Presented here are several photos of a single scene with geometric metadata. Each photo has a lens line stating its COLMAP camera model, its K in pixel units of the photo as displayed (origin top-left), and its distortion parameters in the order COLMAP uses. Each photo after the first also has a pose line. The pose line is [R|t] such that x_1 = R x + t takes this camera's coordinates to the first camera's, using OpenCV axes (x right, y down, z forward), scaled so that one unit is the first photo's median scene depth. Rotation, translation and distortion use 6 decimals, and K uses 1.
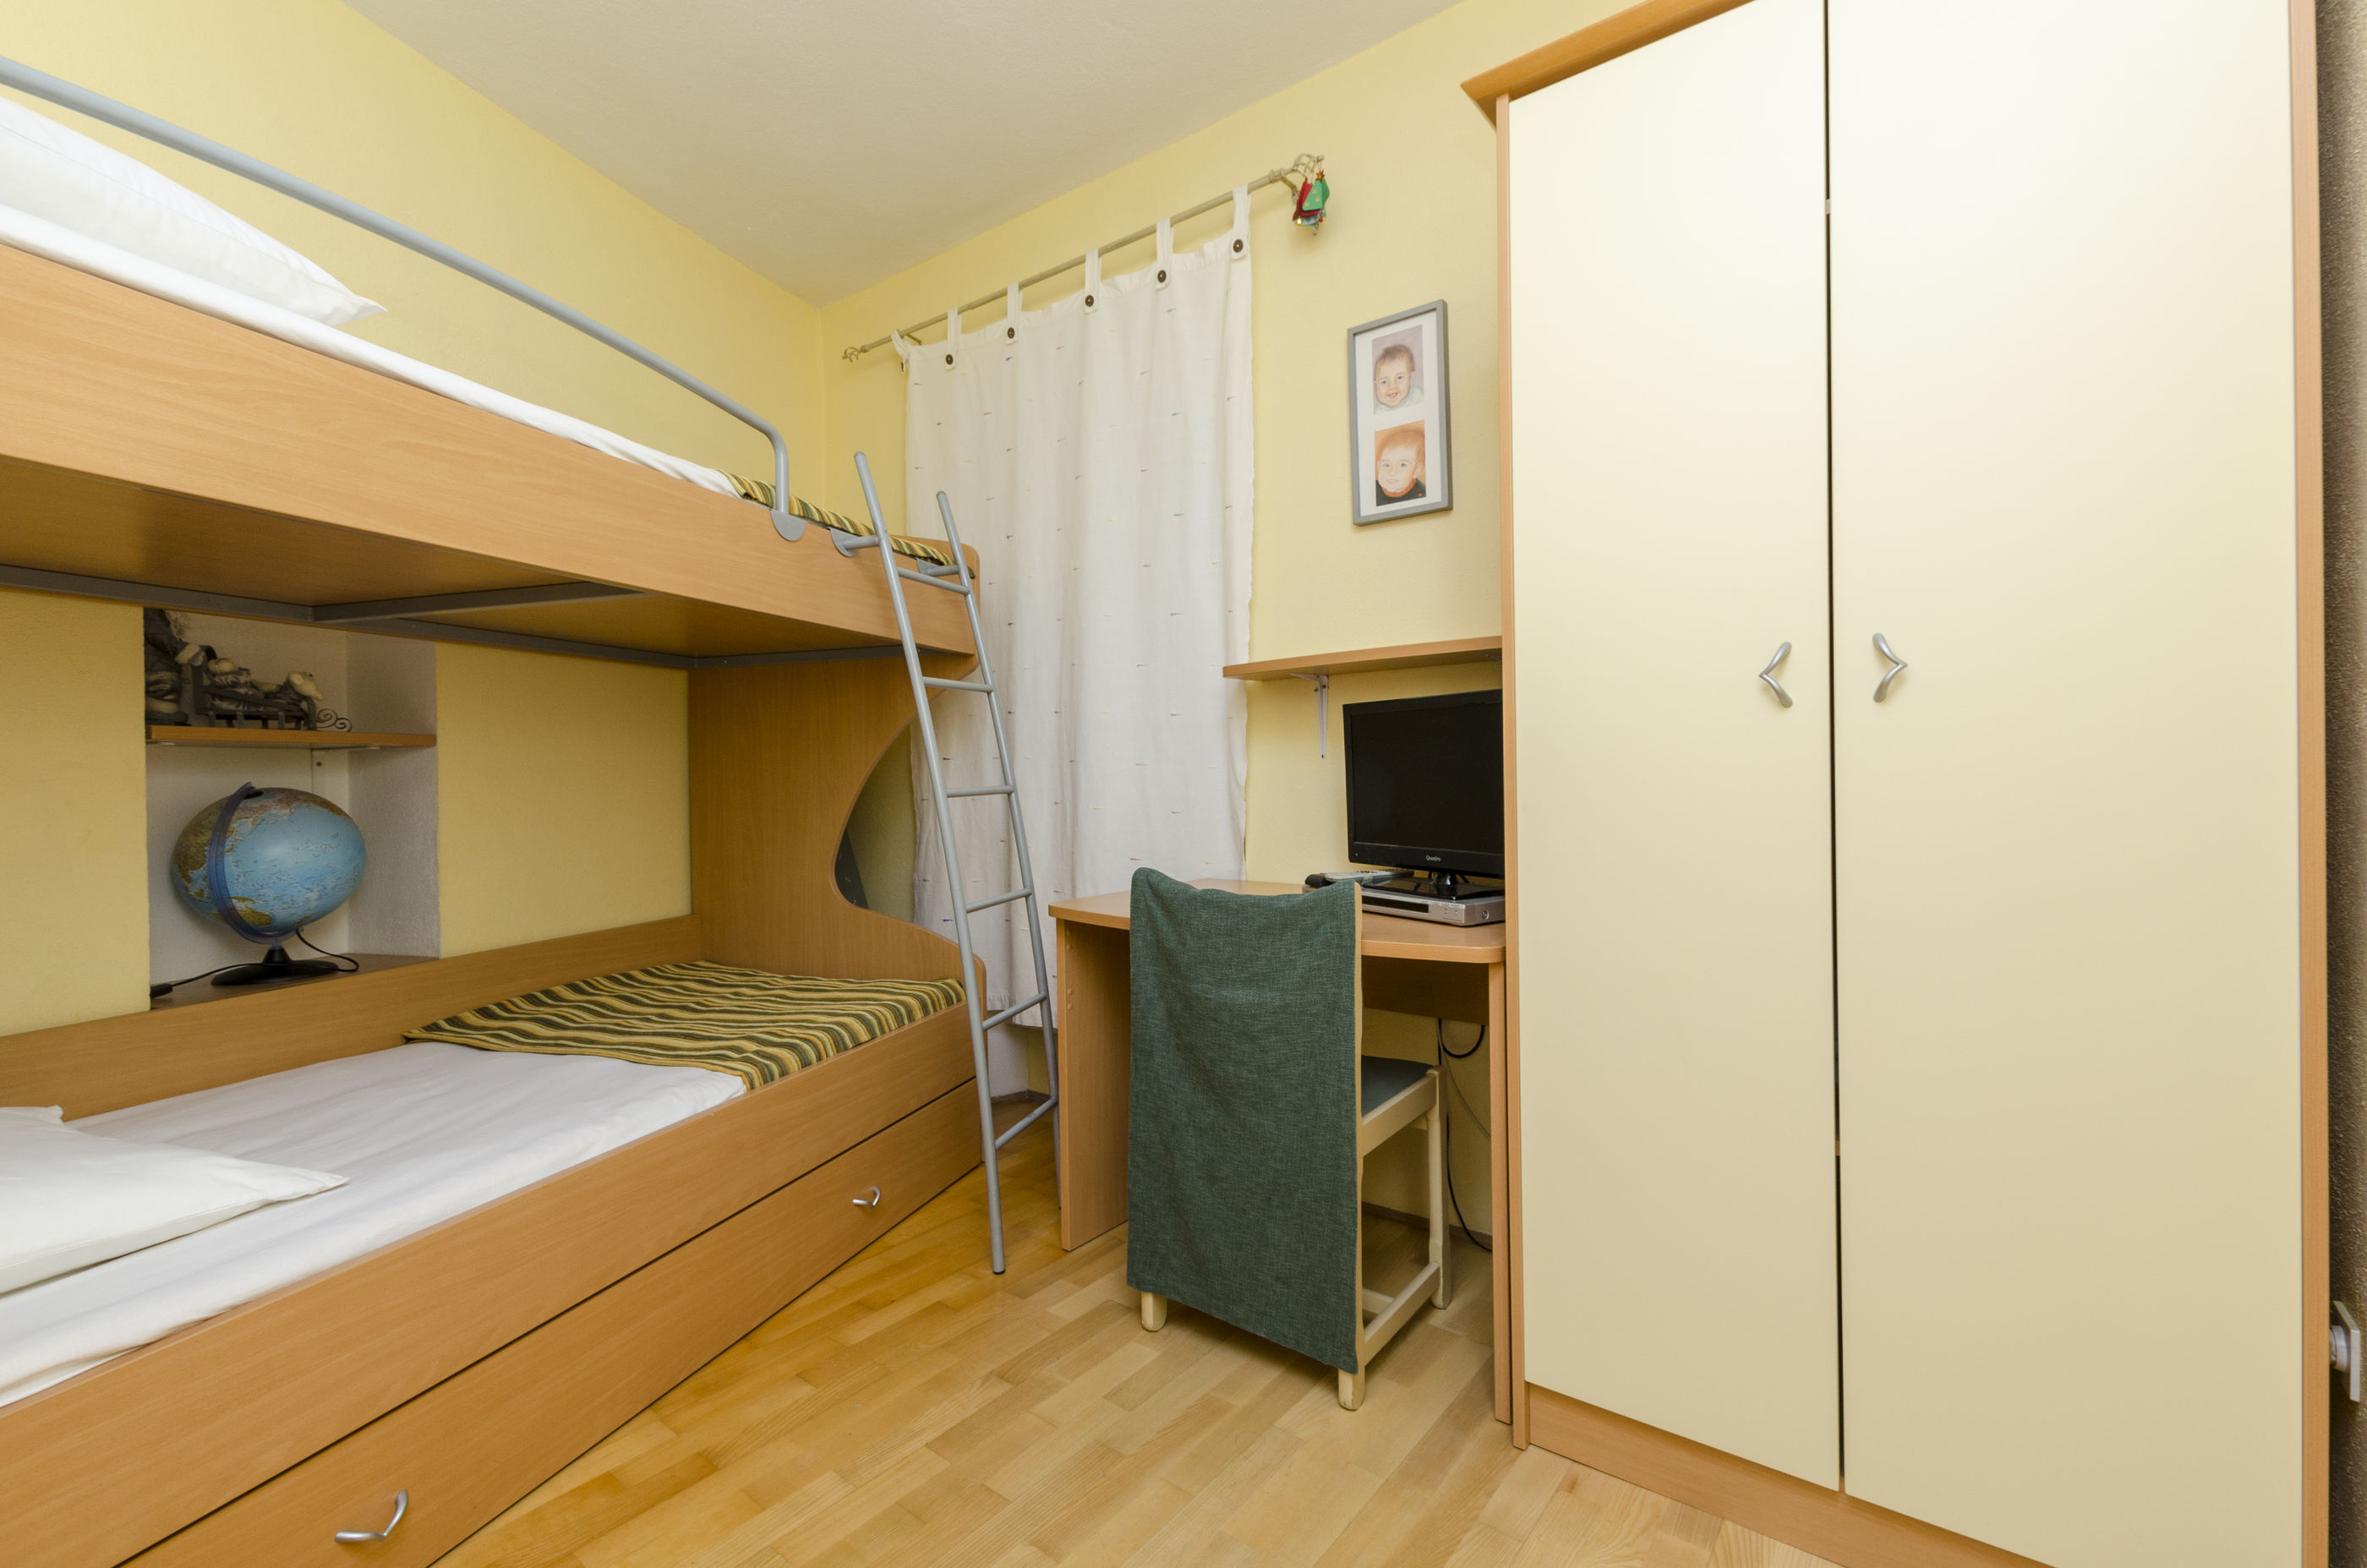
lens RADIAL K [[1025.2, 0, 1196.1], [0, 1025.2, 778.6], [0, 0, 1]] dist [0.010444, -0.005061]
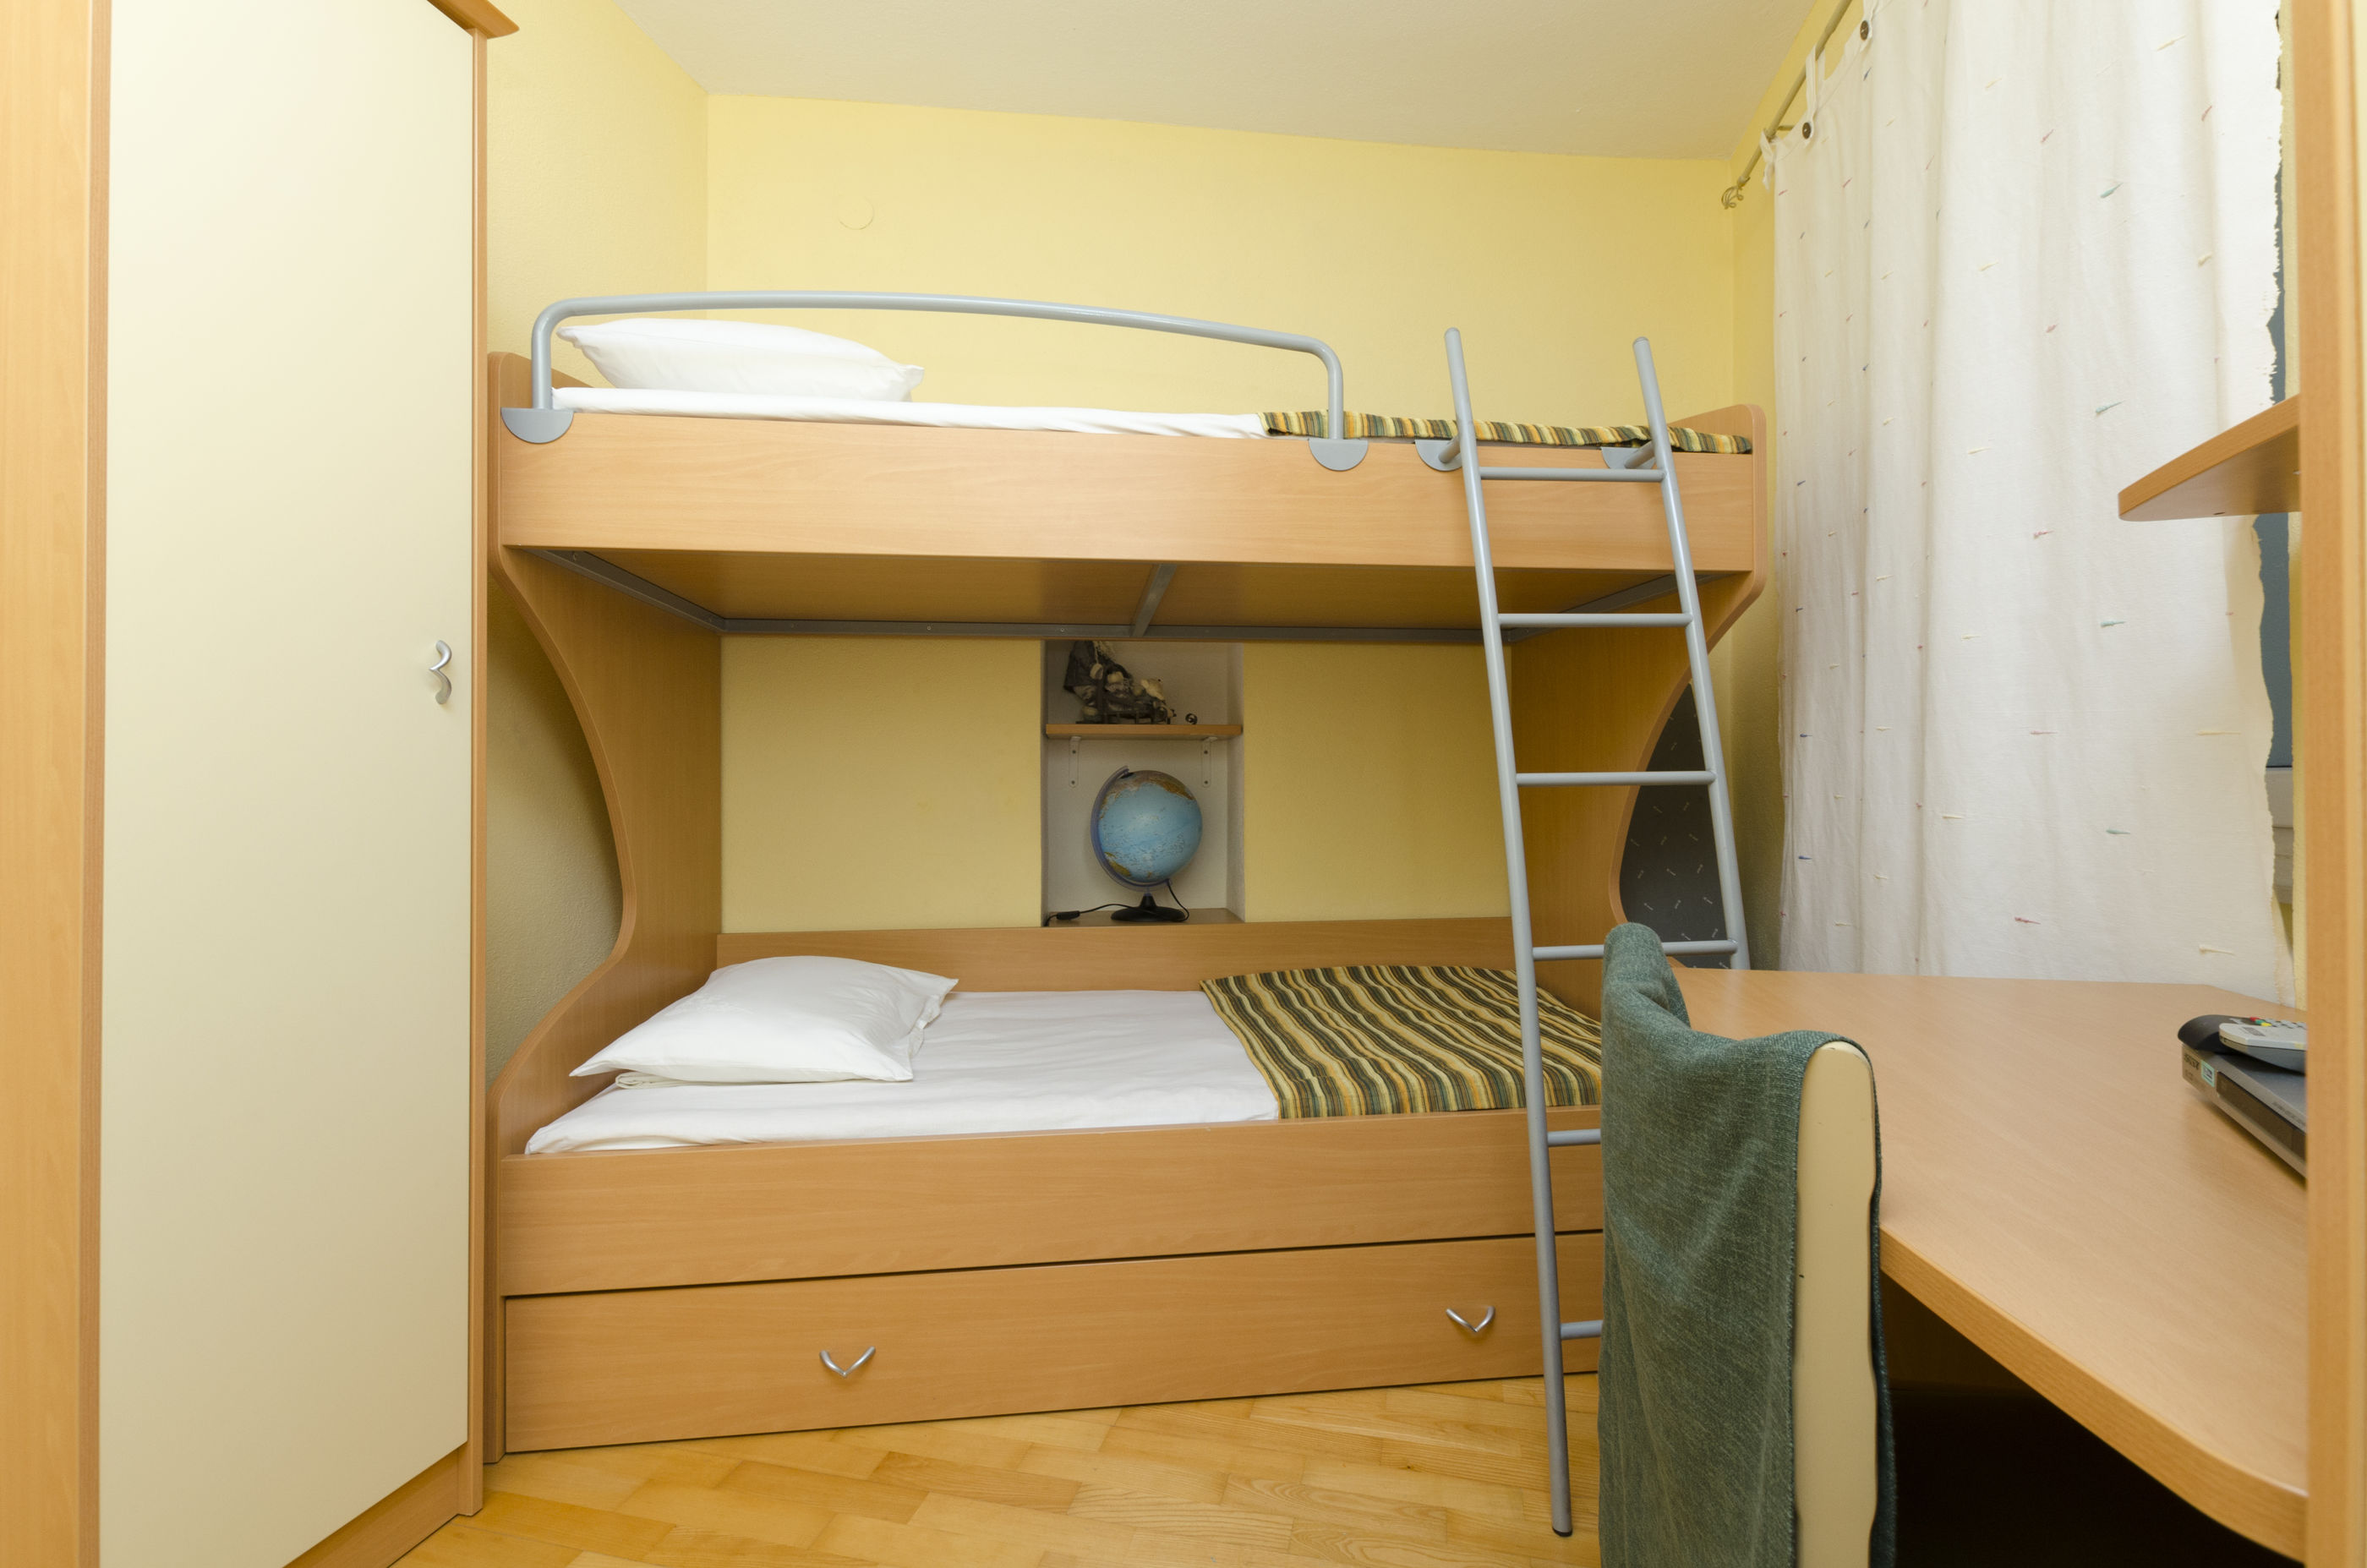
lens RADIAL K [[1025.2, 0, 1185.7], [0, 1025.2, 779.0], [0, 0, 1]] dist [0.010444, -0.005061]
pose [[0.411832, 0.007782, -0.911227, 0.295253], [-0.008132, 0.999955, 0.004864, 0.013152], [0.911224, 0.005407, 0.411877, 0.528588]]
